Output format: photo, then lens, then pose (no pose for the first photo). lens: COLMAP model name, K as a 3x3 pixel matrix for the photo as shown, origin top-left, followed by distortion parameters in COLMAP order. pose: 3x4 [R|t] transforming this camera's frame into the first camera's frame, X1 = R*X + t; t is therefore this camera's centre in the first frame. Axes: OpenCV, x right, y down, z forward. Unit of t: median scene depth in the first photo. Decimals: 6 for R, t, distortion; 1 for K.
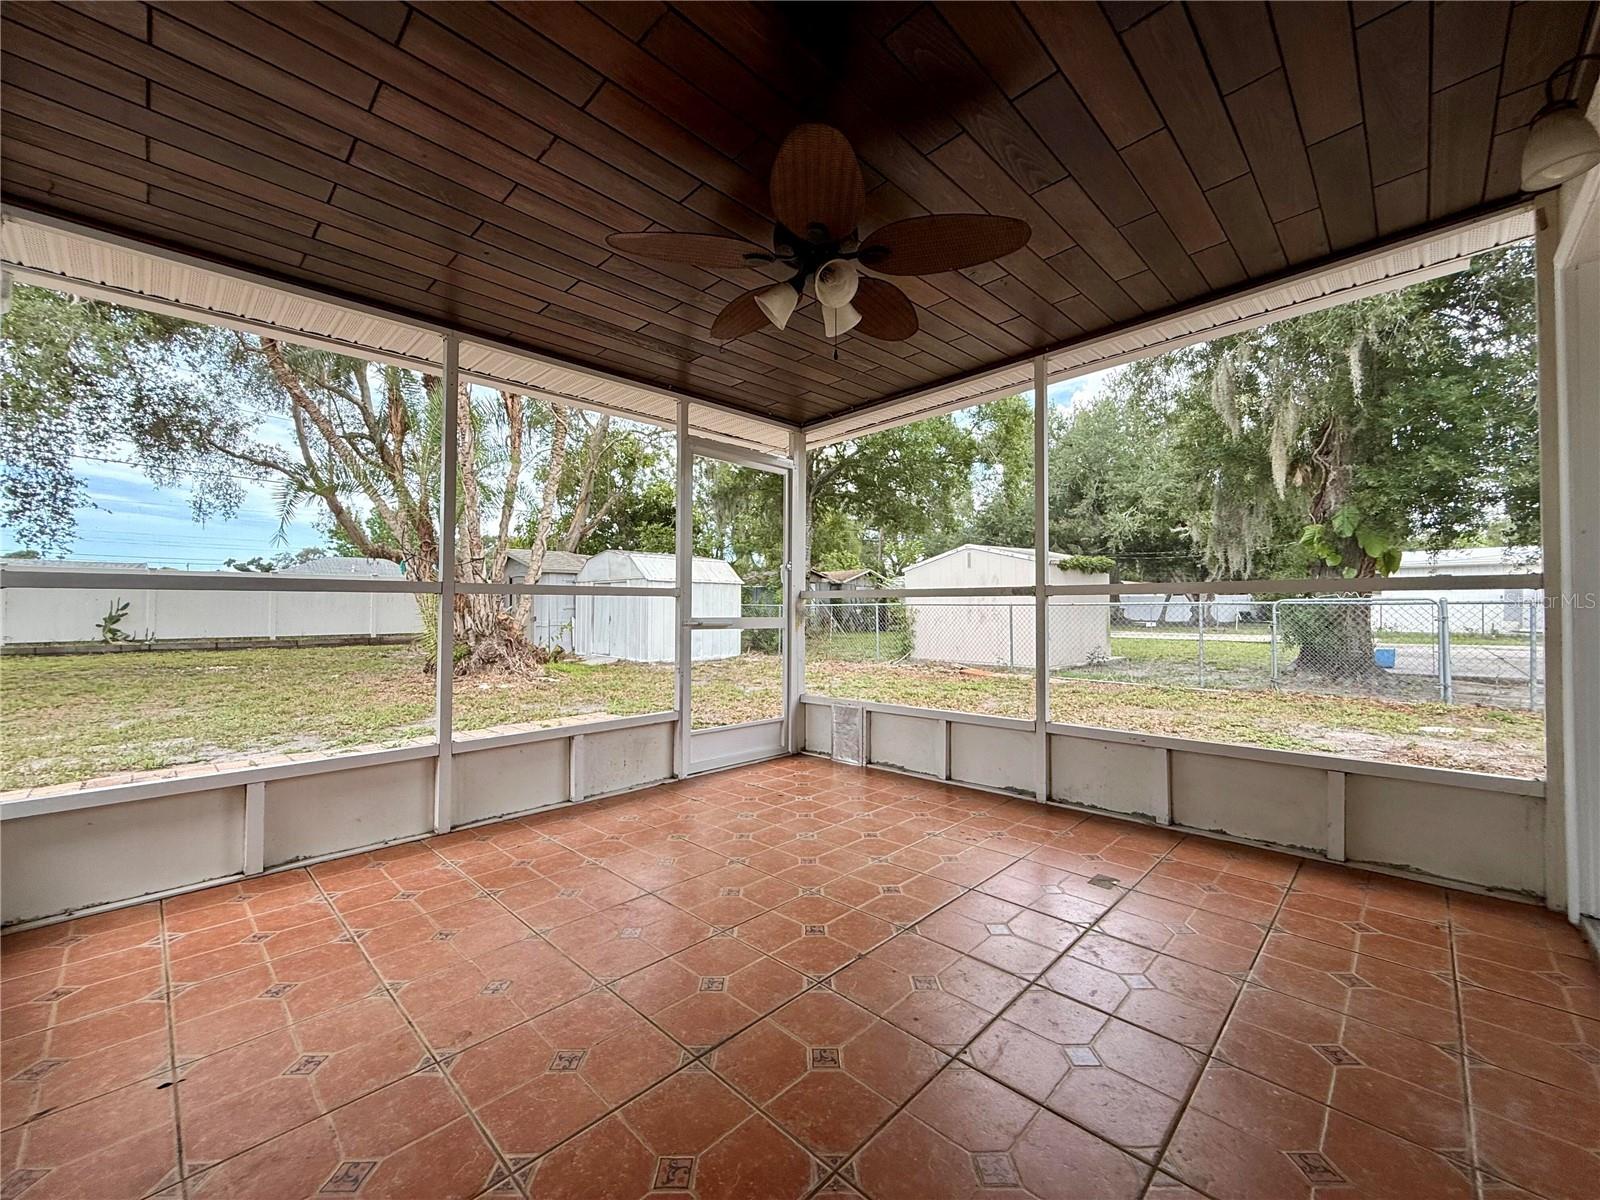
lens RADIAL K [[639.0, 0, 795.5], [0, 639.0, 602.3], [0, 0, 1]] dist [0.000441, -0.000043]
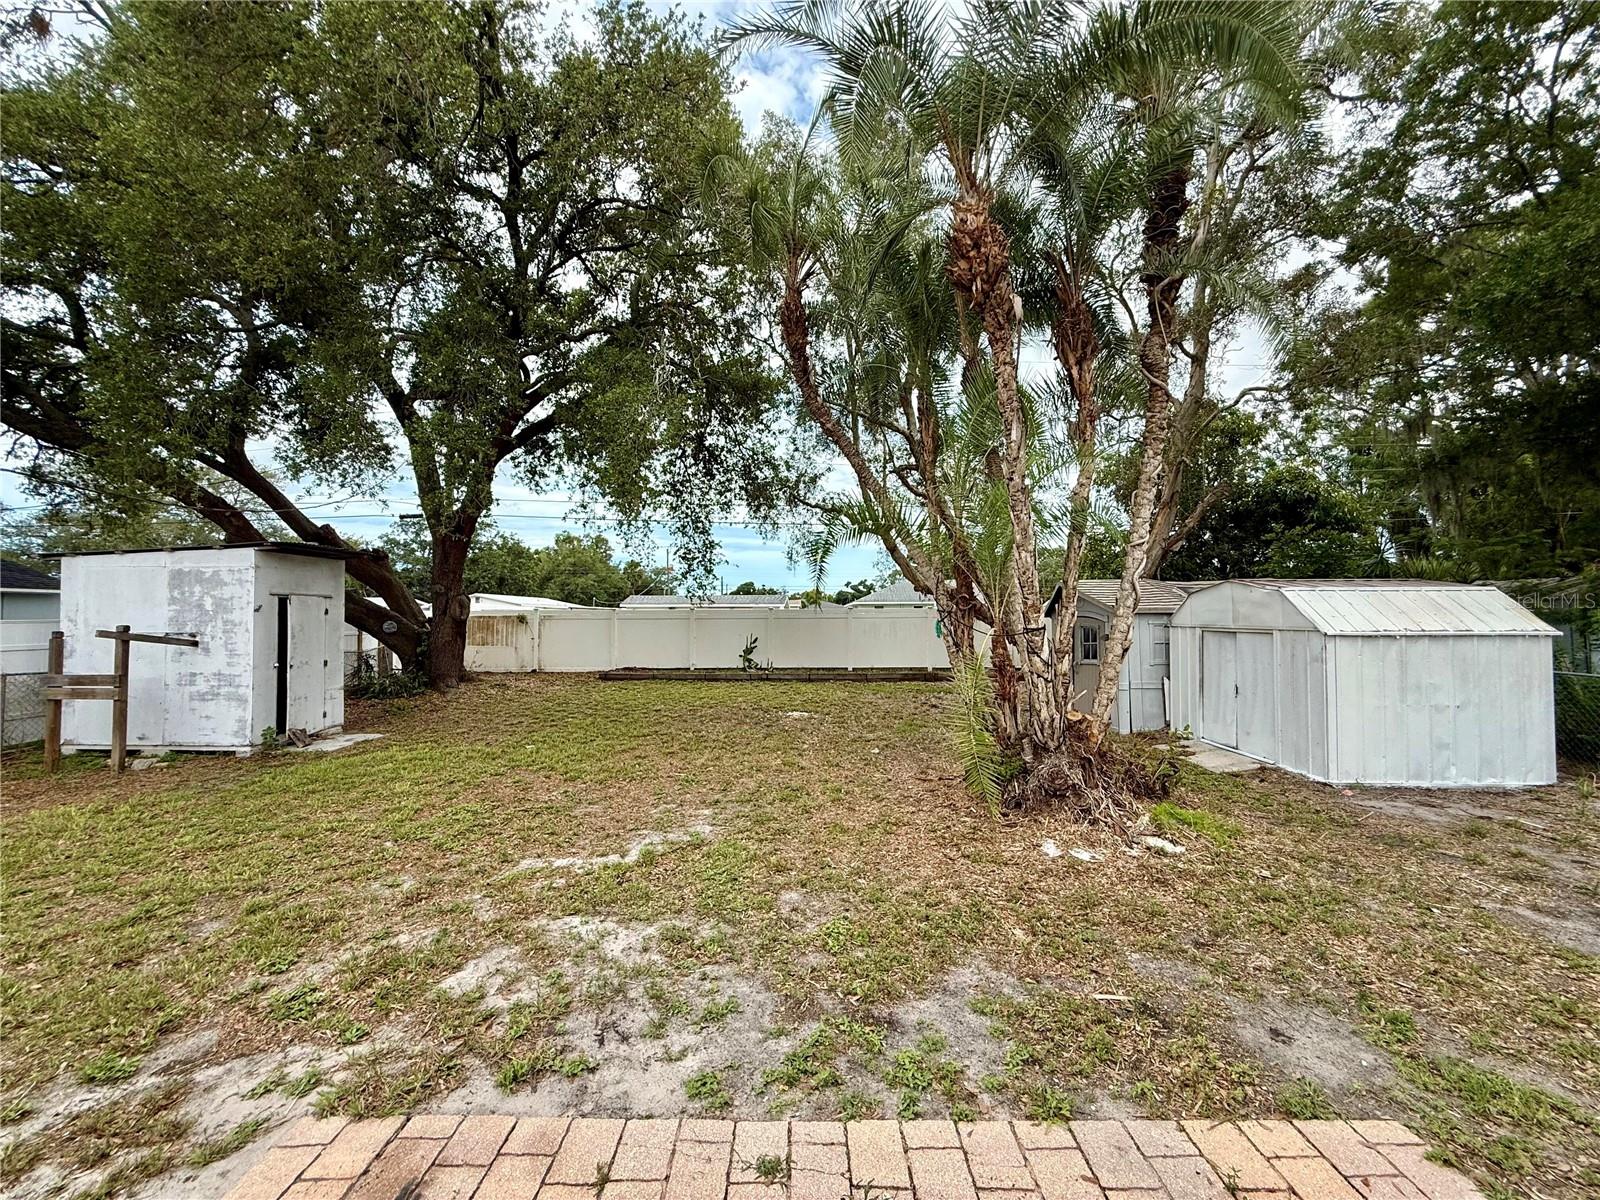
lens RADIAL K [[639.0, 0, 798.3], [0, 639.0, 596.7], [0, 0, 1]] dist [0.000441, -0.000043]
pose [[0.691104, -0.026427, -0.722272, -0.215120], [0.011632, 0.999609, -0.025444, -0.086946], [0.722661, 0.009183, 0.691141, 0.421454]]
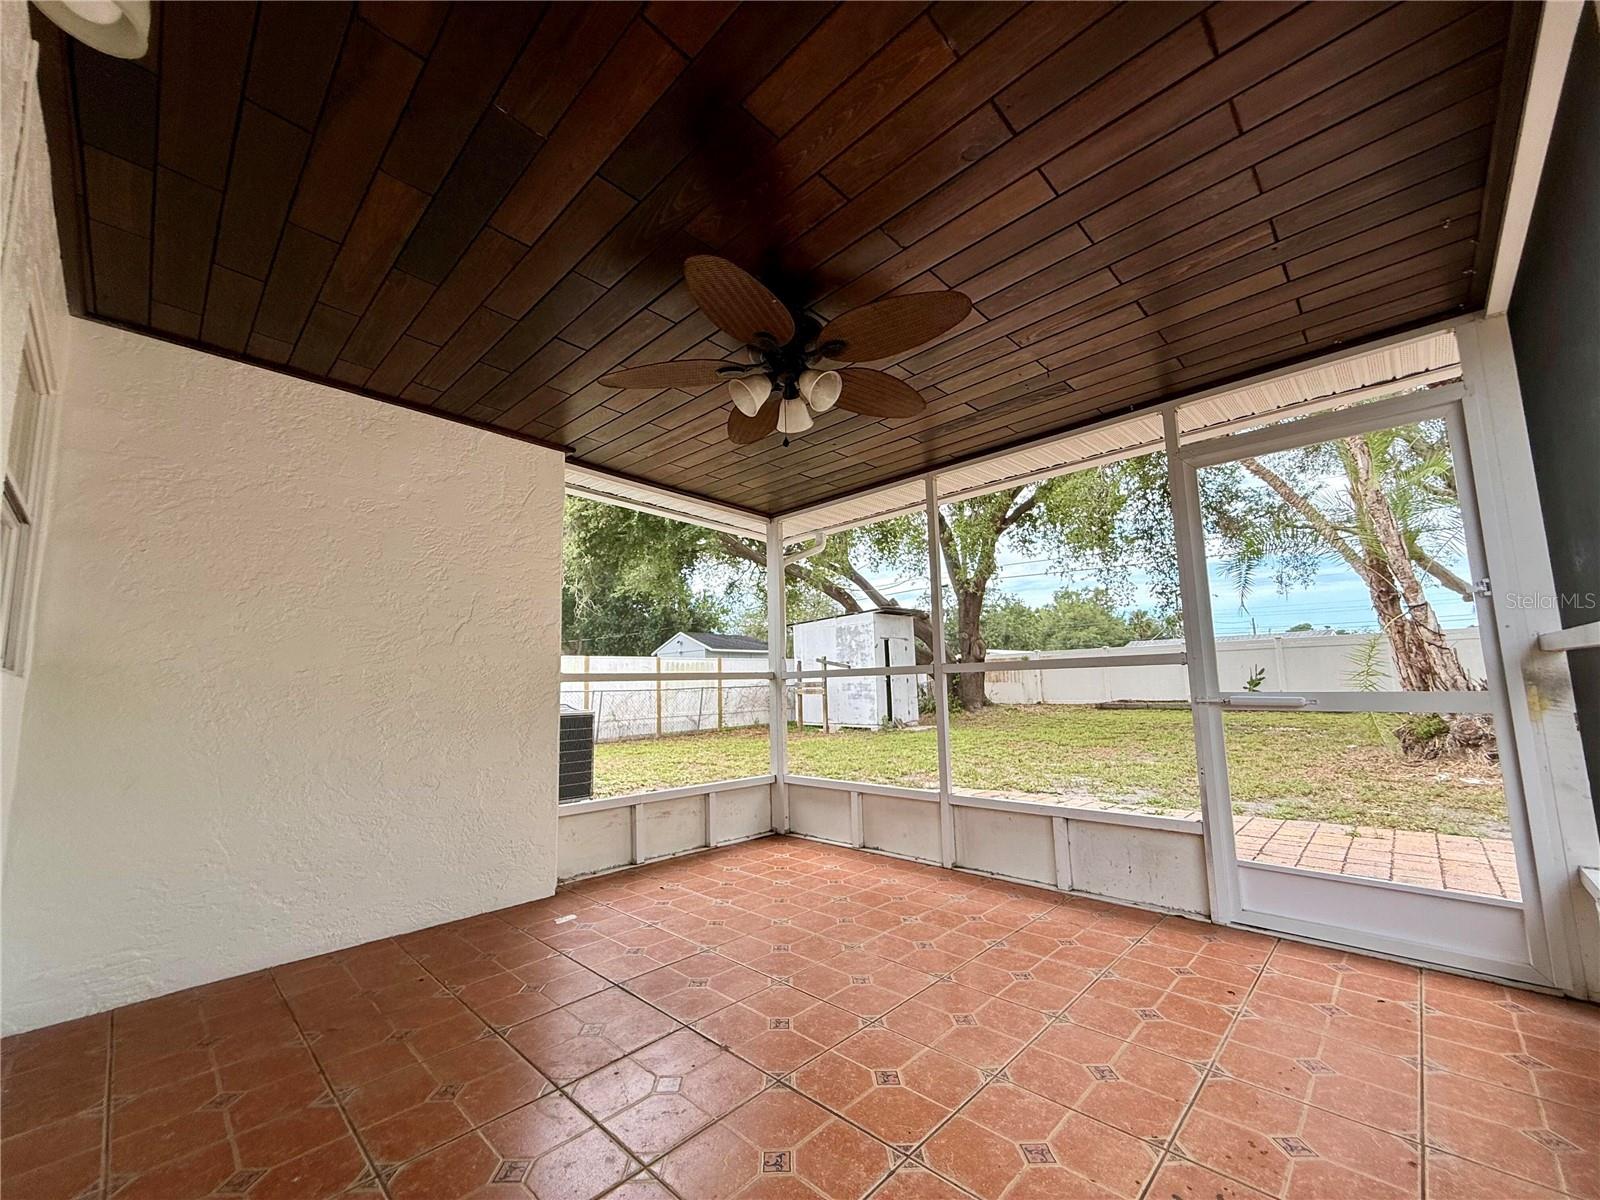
lens RADIAL K [[639.0, 0, 792.7], [0, 639.0, 606.8], [0, 0, 1]] dist [0.000441, -0.000043]
pose [[0.002520, -0.121220, -0.992622, 0.264568], [0.036275, 0.991983, -0.121050, -0.000718], [0.999339, -0.035703, 0.006897, 0.252989]]
